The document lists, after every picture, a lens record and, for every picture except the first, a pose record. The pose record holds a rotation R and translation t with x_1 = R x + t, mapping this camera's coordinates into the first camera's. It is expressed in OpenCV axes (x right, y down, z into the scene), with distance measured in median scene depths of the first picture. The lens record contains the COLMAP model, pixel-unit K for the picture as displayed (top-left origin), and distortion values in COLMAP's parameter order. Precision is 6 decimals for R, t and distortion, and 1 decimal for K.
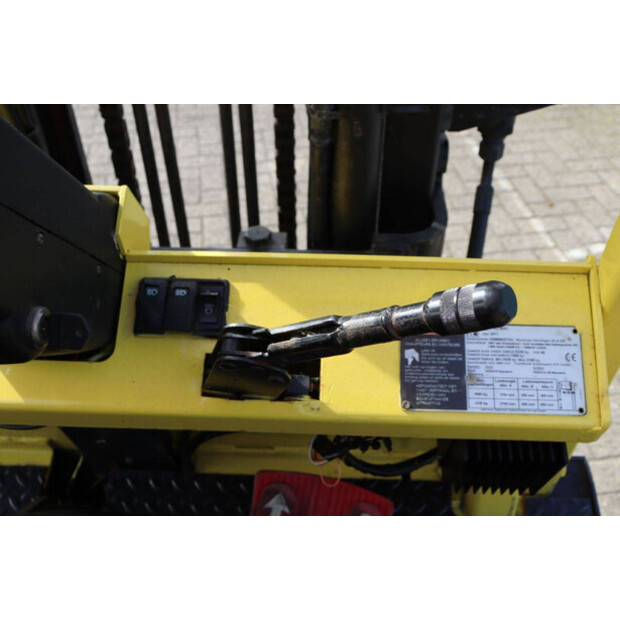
lens RADIAL K [[674.7, 0, 309.3], [0, 674.7, 321.5], [0, 0, 1]] dist [-0.025643, 0.006161]
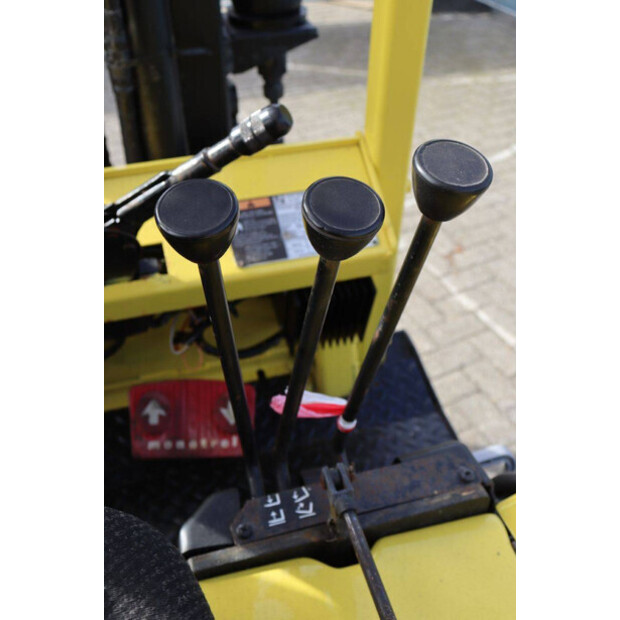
lens RADIAL K [[687.9, 0, 310.0], [0, 687.9, 310.0], [0, 0, 1]] dist [-0.023219, -0.009728]
pose [[0.949367, -0.203799, 0.239099, -0.049836], [0.215474, 0.976228, -0.023461, 0.251897], [-0.228634, 0.073793, 0.970712, -0.228766]]
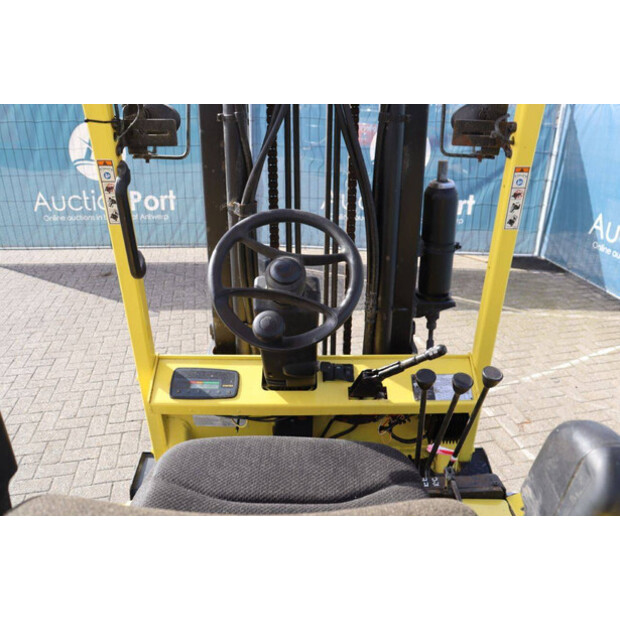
lens RADIAL K [[501.0, 0, 310.0], [0, 501.0, 310.0], [0, 0, 1]] dist [-0.130040, 0.000747]
pose [[0.998966, -0.021333, 0.040139, -0.402898], [0.033168, 0.945905, -0.322744, 0.433384], [-0.031082, 0.323742, 0.945635, -1.200408]]
